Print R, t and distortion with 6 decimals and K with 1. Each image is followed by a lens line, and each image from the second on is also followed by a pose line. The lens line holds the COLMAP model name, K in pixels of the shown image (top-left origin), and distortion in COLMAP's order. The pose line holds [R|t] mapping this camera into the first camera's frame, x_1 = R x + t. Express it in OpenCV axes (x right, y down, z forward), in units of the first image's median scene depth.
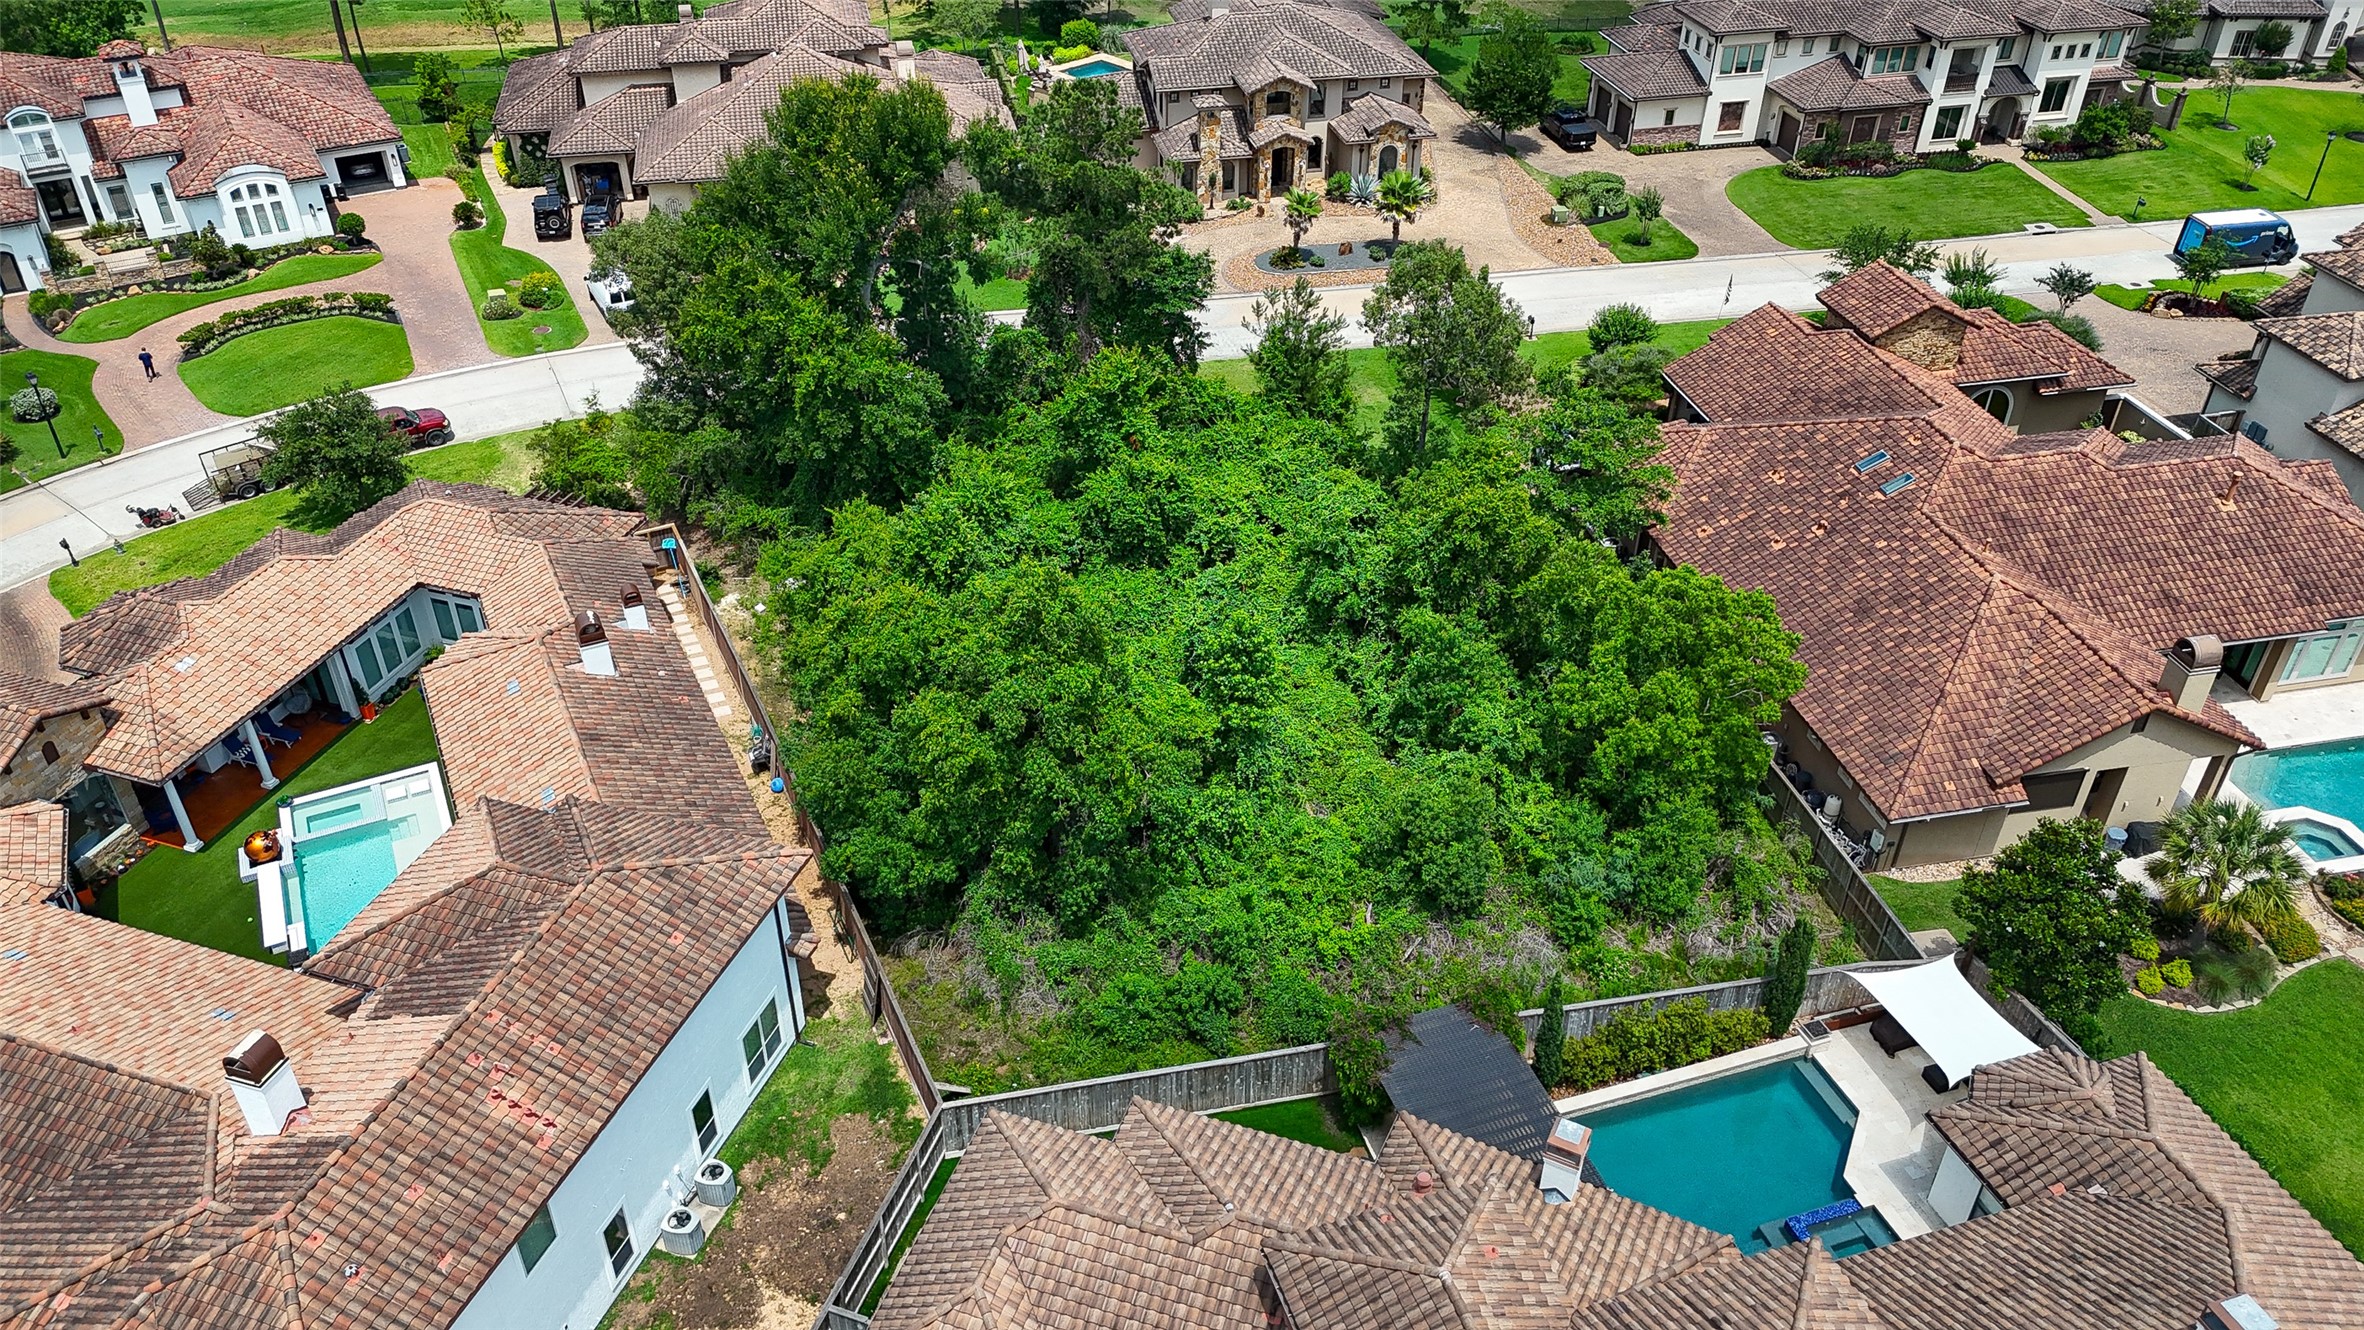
lens RADIAL K [[1733.7, 0, 1179.4], [0, 1733.7, 672.4], [0, 0, 1]] dist [0.081353, -0.079962]
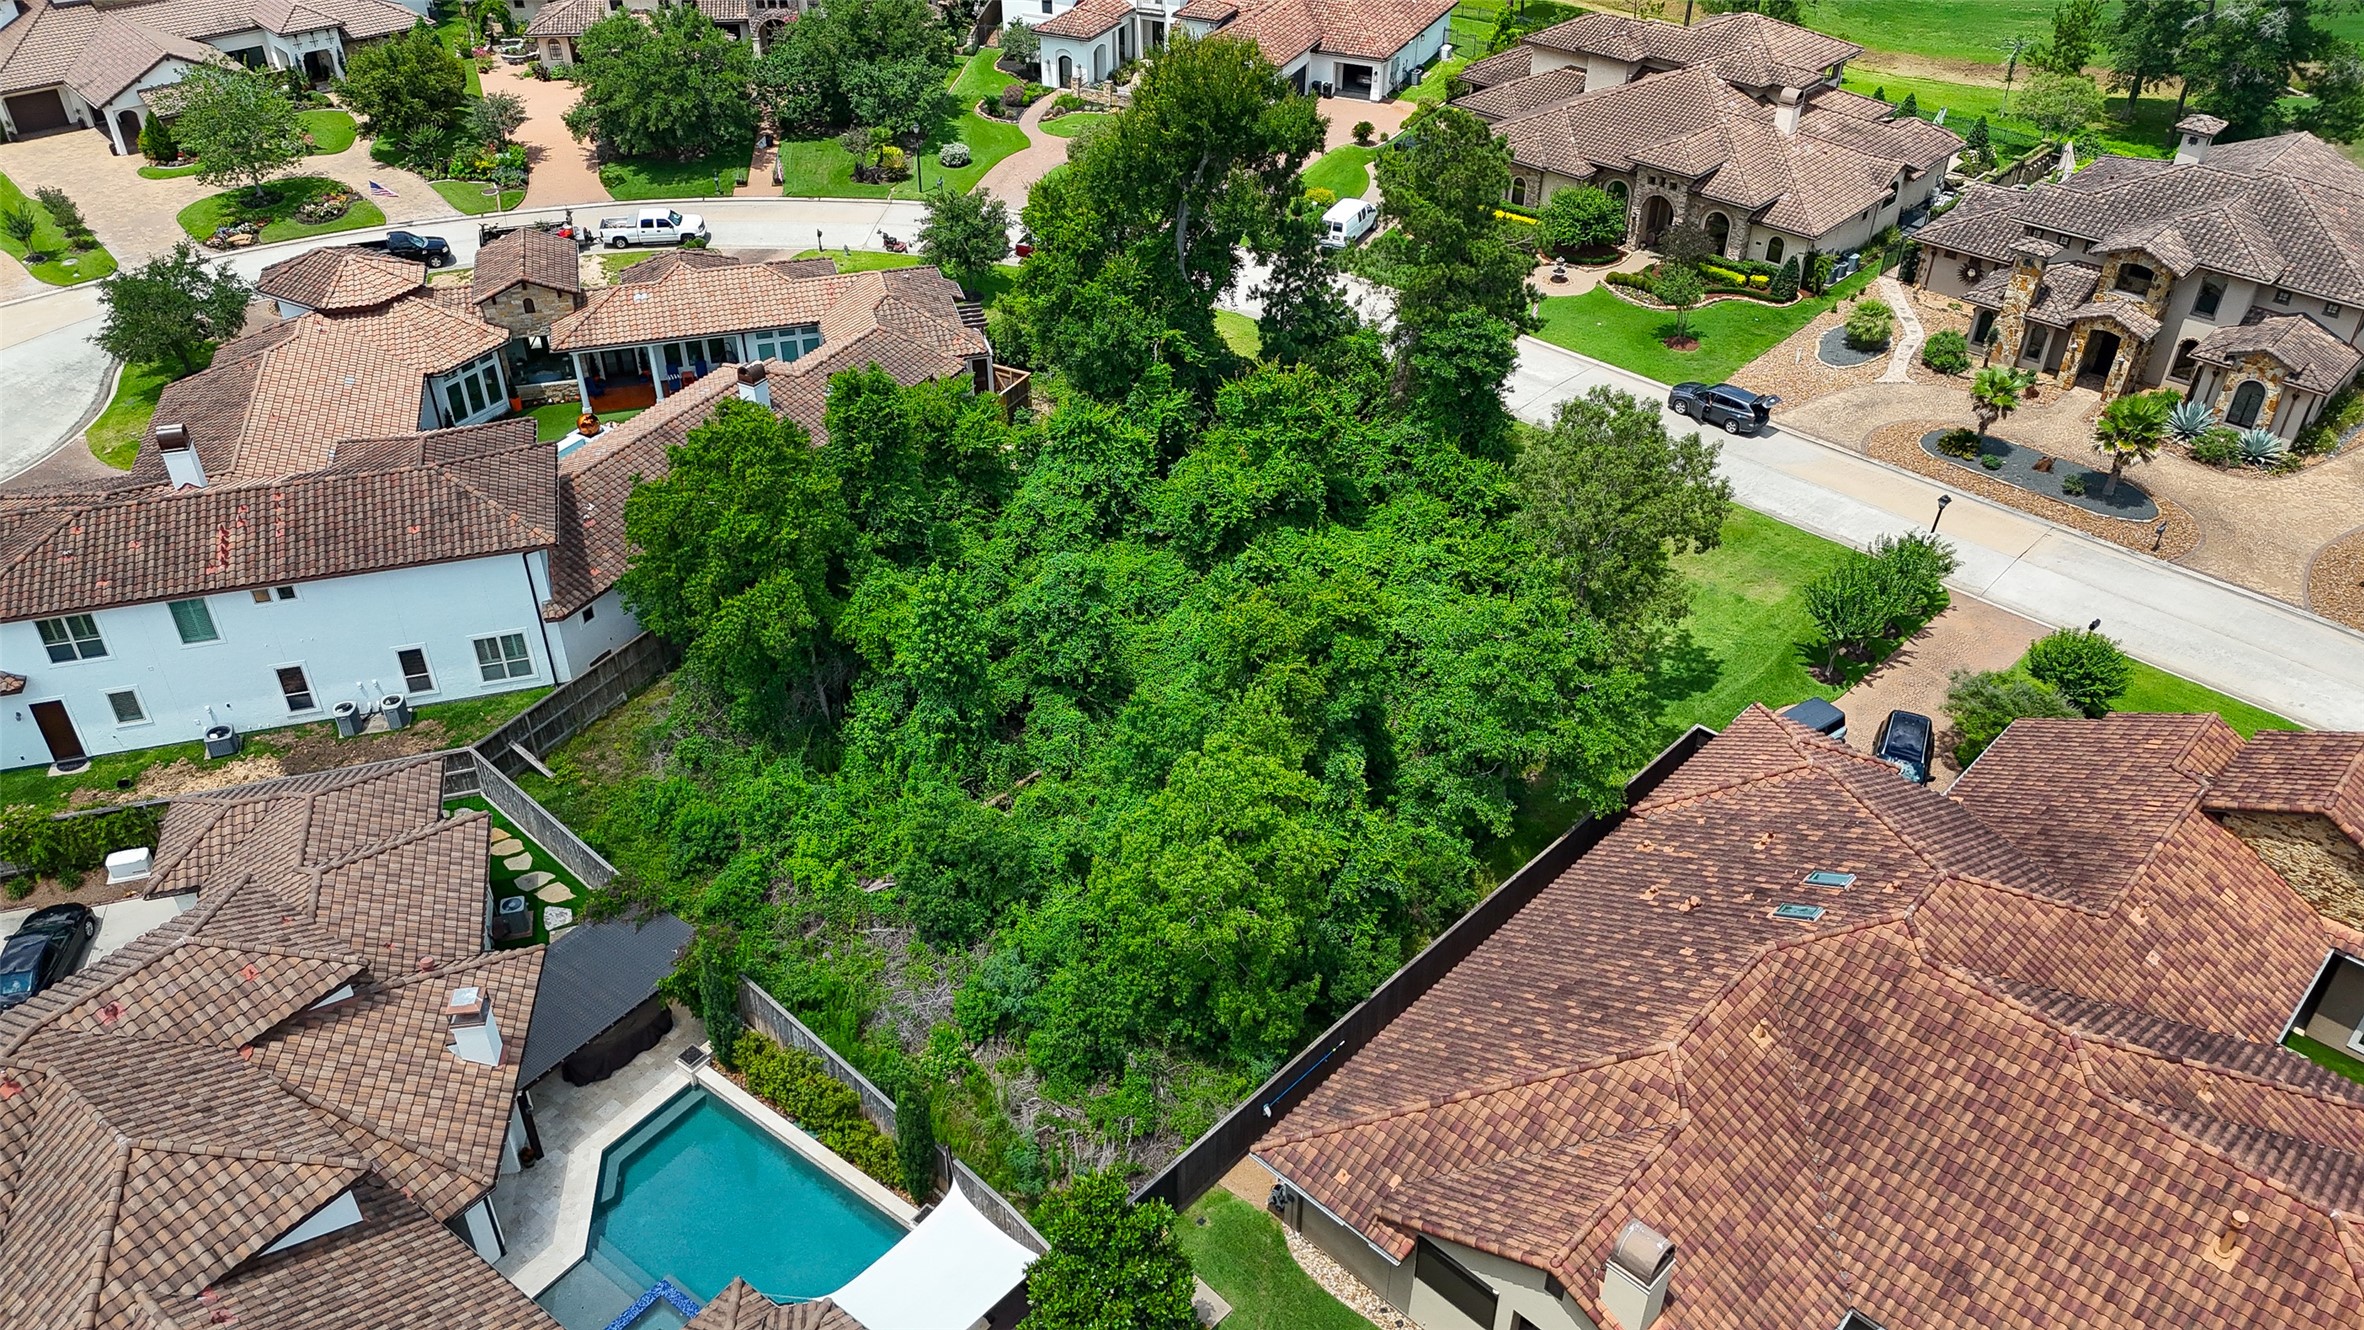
lens RADIAL K [[1733.7, 0, 1178.1], [0, 1733.7, 673.1], [0, 0, 1]] dist [0.081353, -0.079962]
pose [[0.568658, 0.478732, -0.668913, 0.452962], [-0.477433, 0.854293, 0.205529, -0.141045], [0.669840, 0.202485, 0.714363, 0.194502]]
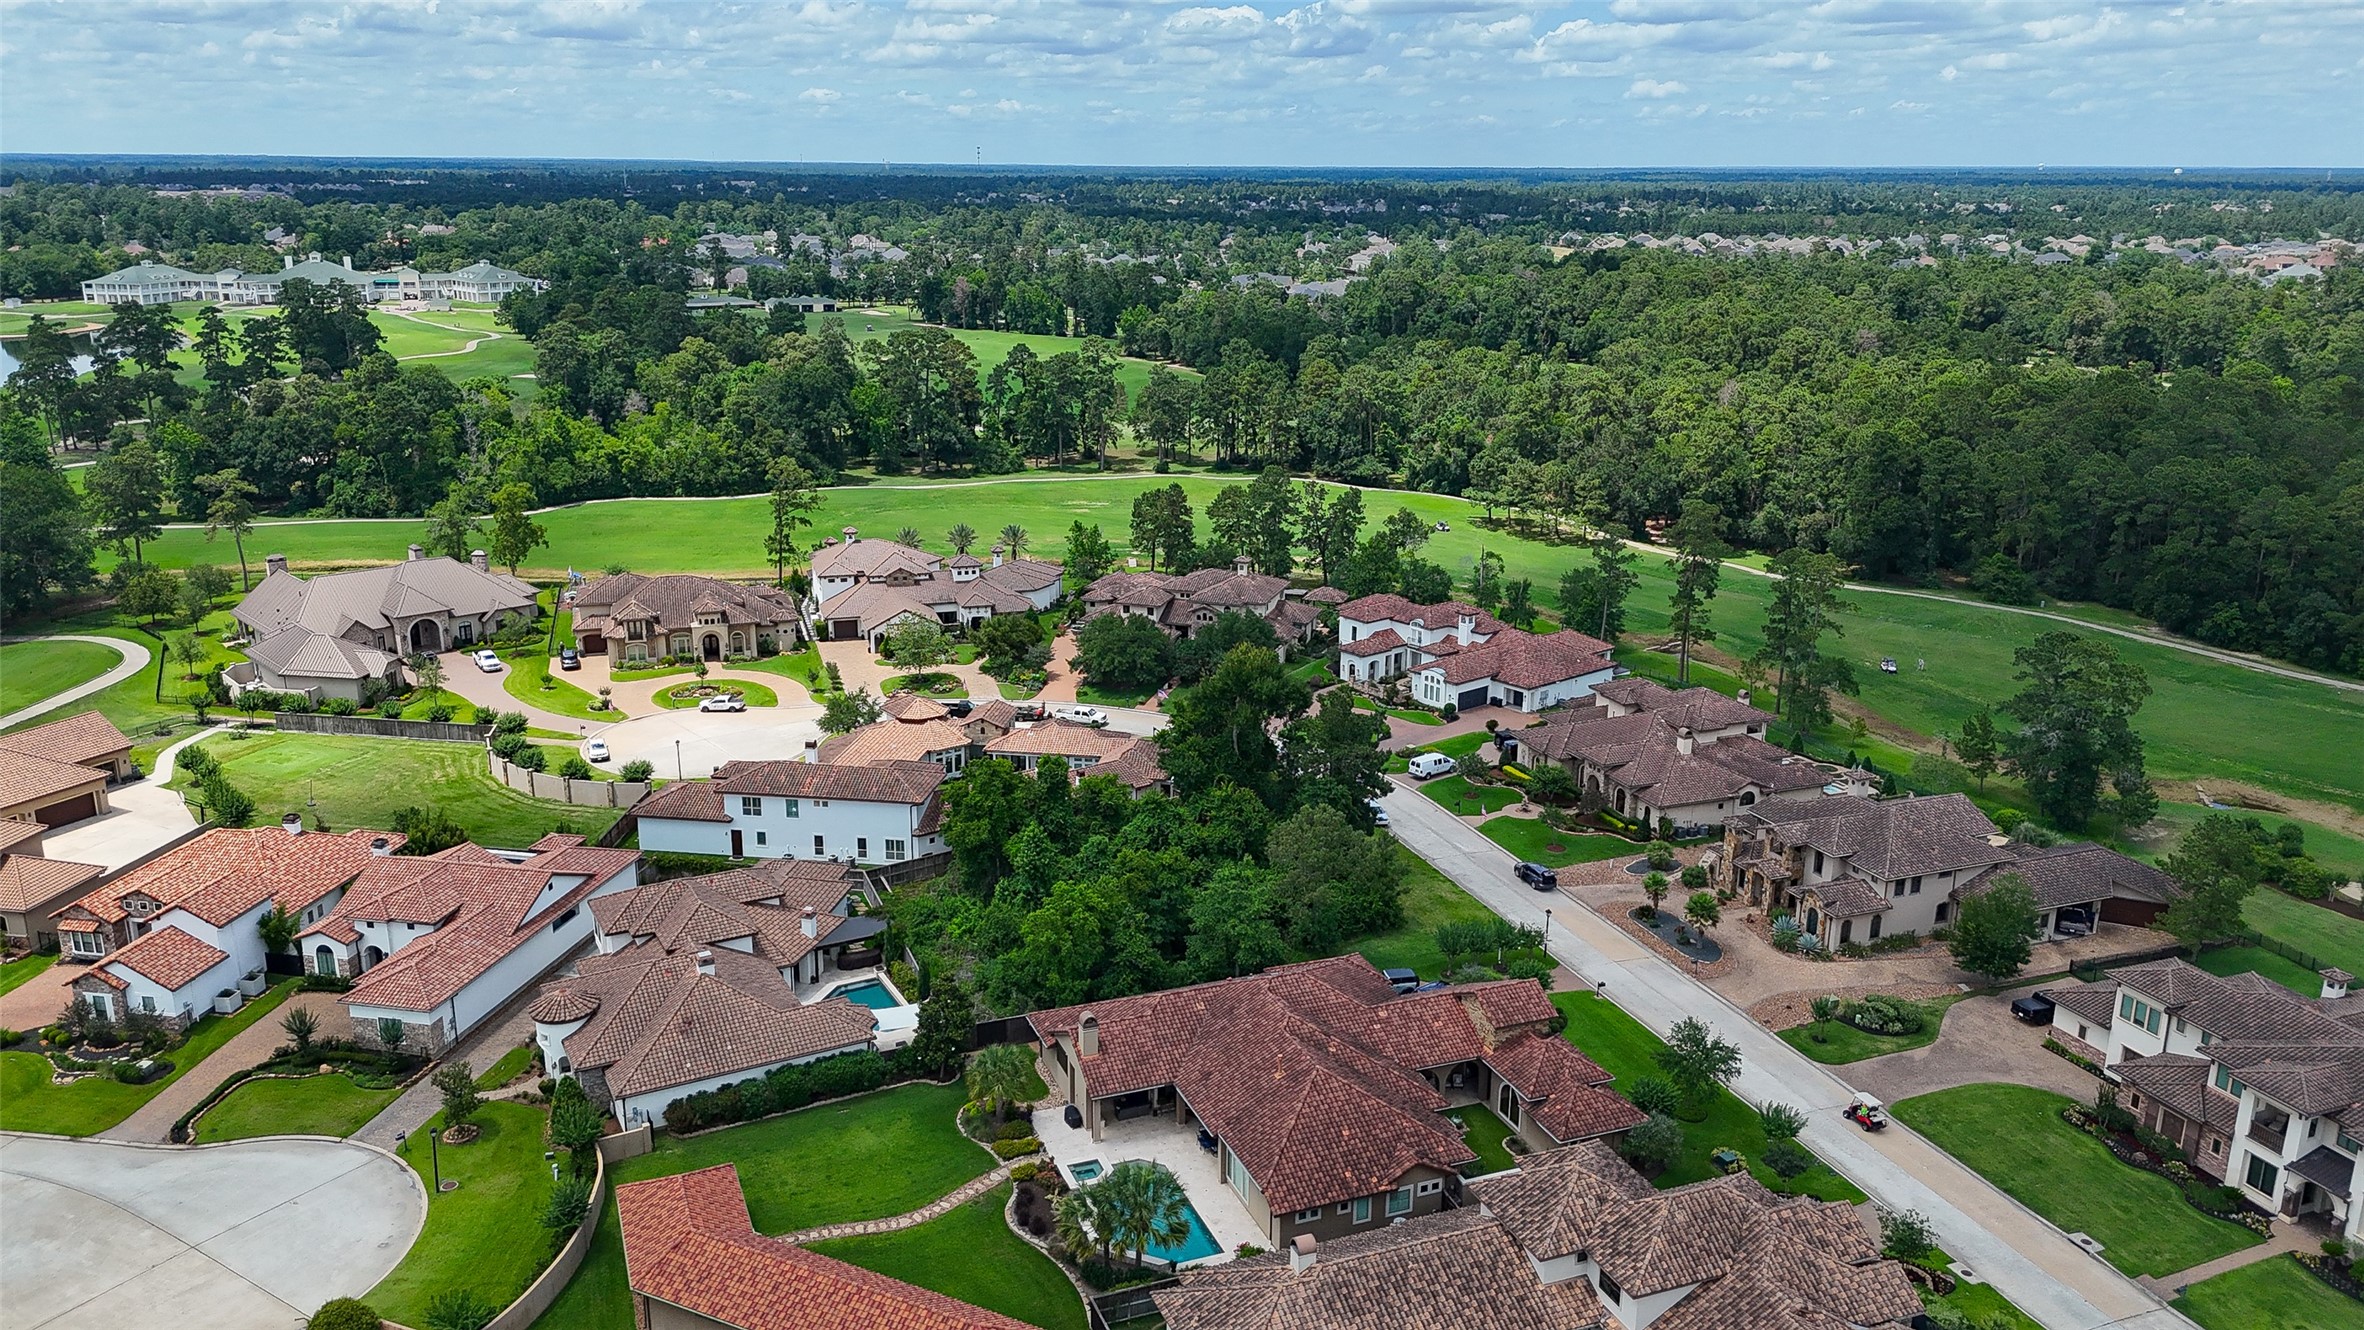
lens RADIAL K [[1733.7, 0, 1177.3], [0, 1733.7, 674.9], [0, 0, 1]] dist [0.081353, -0.079962]
pose [[0.166445, 0.277505, -0.946196, 1.322745], [-0.577397, 0.805291, 0.134610, -0.368612], [0.799318, 0.523925, 0.294267, 0.153616]]
